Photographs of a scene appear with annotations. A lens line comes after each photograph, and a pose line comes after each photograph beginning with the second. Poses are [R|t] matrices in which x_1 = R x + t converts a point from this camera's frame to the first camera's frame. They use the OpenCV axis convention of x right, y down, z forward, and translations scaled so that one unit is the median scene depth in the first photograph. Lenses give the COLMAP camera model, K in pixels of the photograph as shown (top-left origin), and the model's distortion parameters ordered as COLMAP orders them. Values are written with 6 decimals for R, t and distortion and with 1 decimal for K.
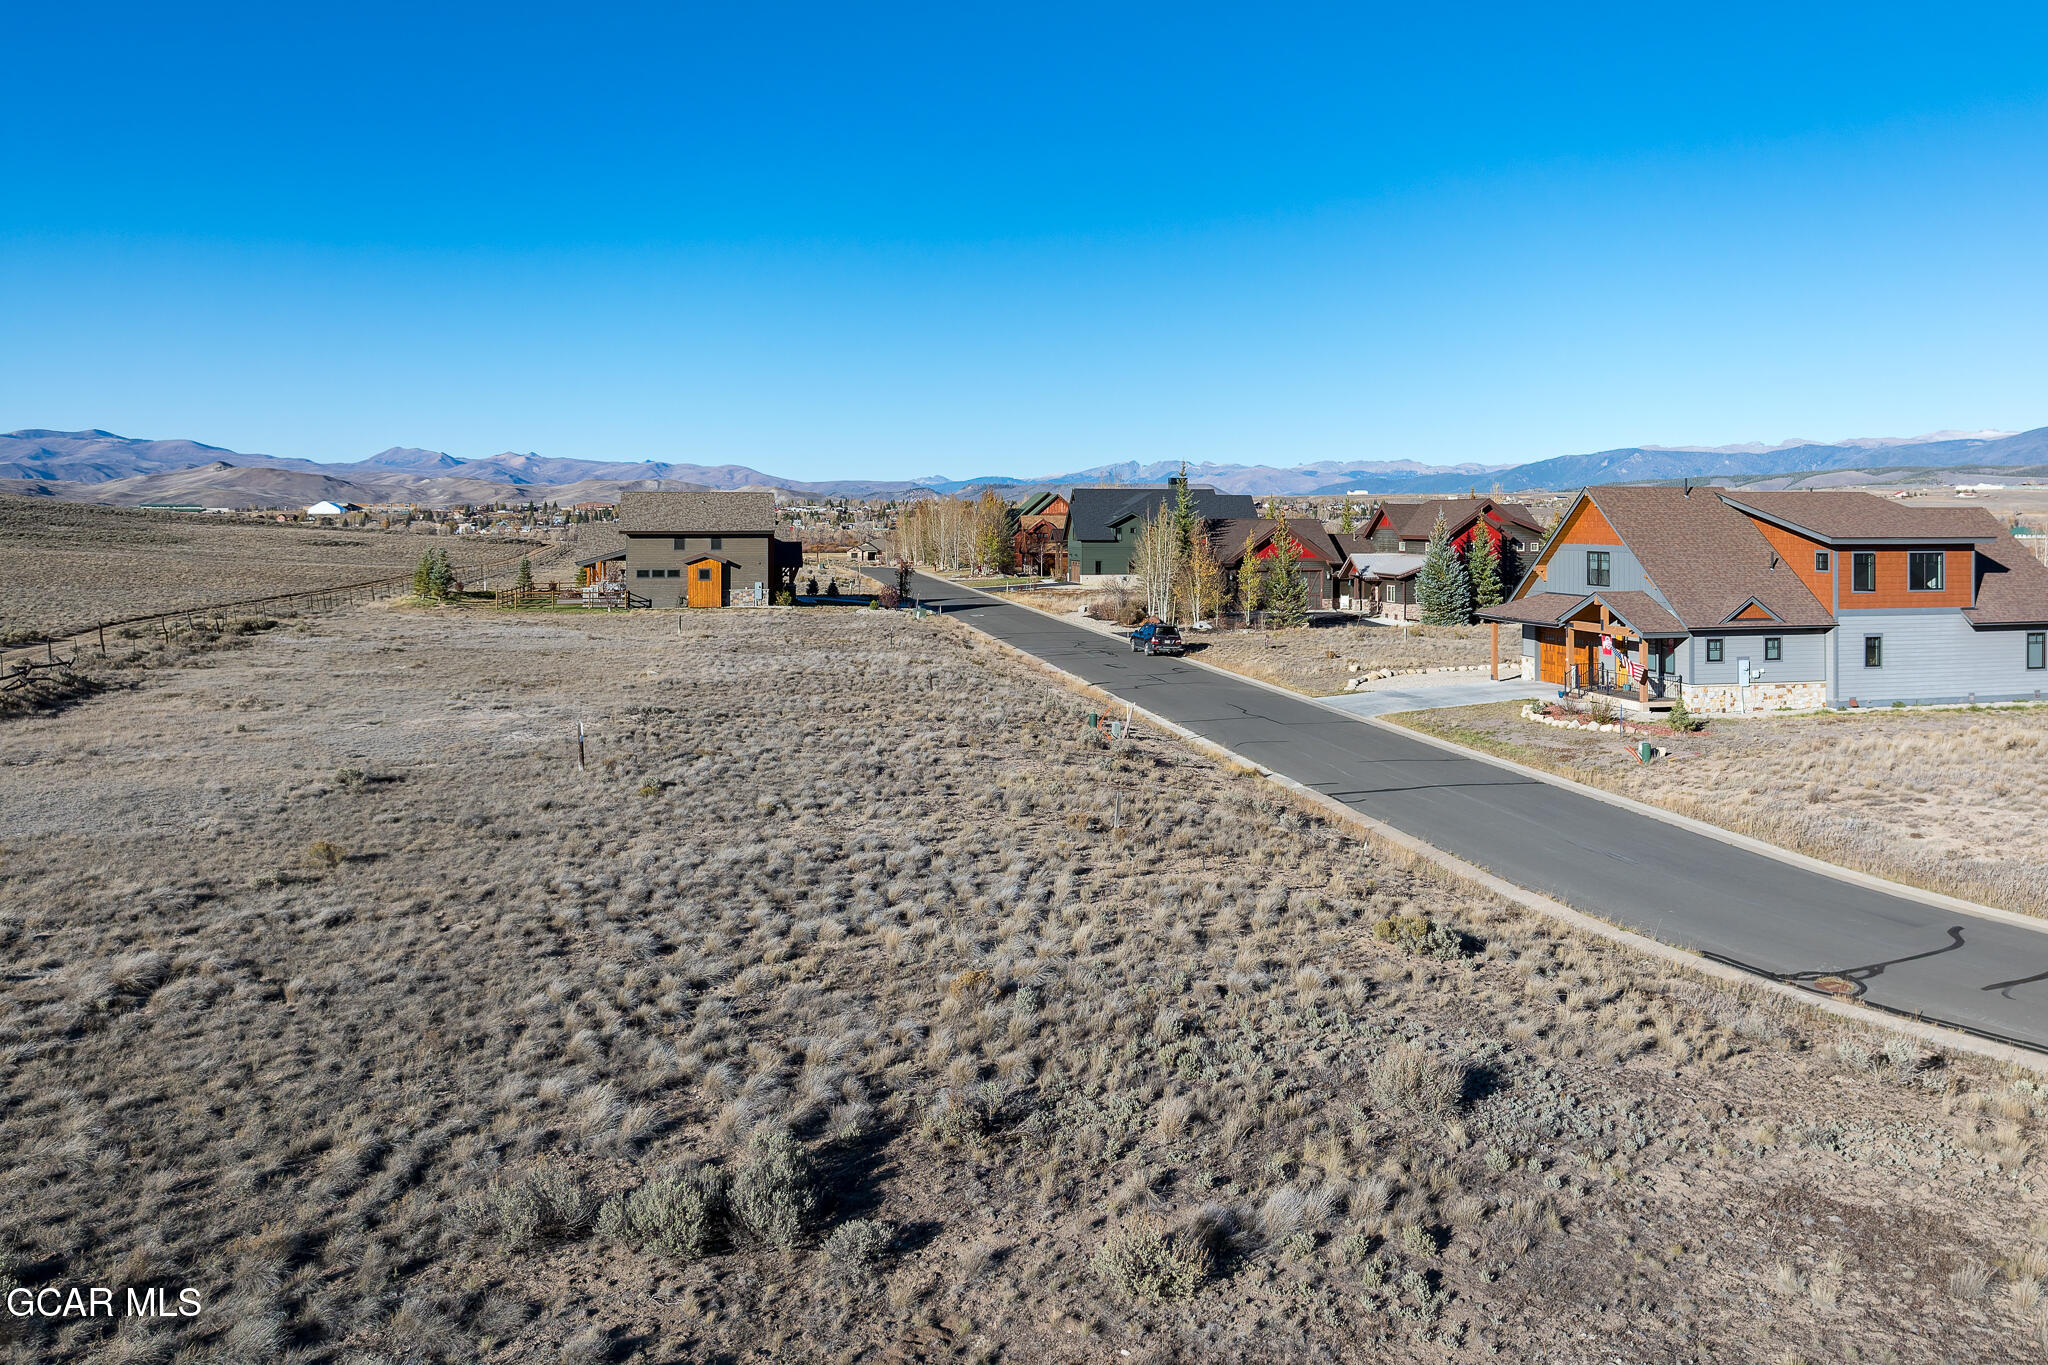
lens RADIAL K [[1555.0, 0, 1136.3], [0, 1555.0, 526.0], [0, 0, 1]] dist [-0.008947, 0.004604]
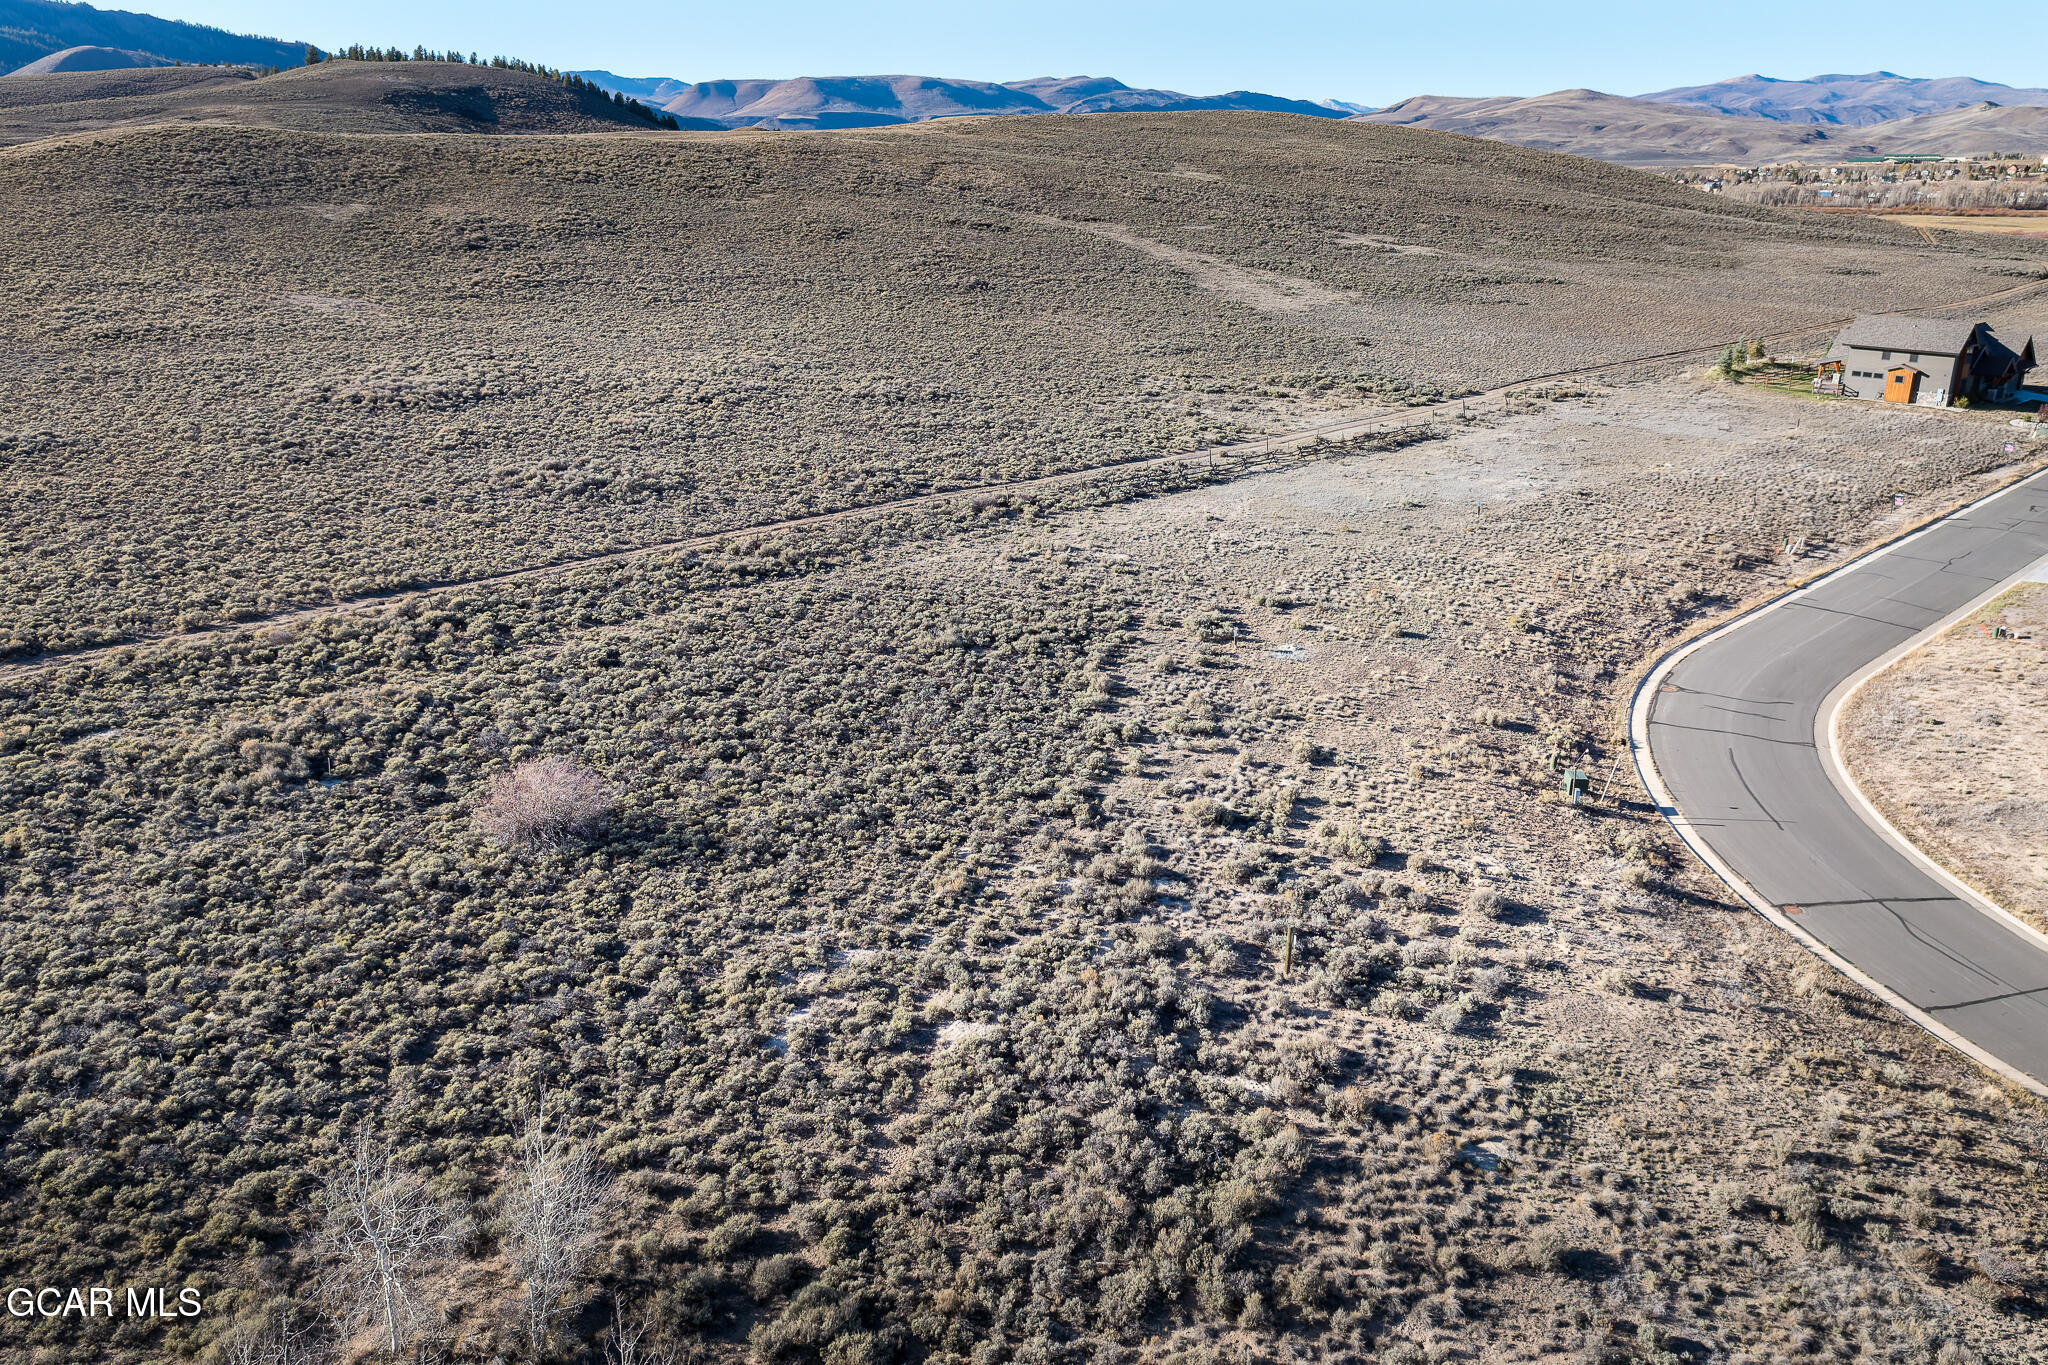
lens RADIAL K [[1379.1, 0, 1024.0], [0, 1379.1, 615.8], [0, 0, 1]] dist [-0.005992, 0.001918]
pose [[0.436551, 0.281278, -0.854580, 0.513832], [0.000452, 0.949802, 0.312851, -0.158375], [0.899680, -0.136961, 0.414510, -0.281381]]
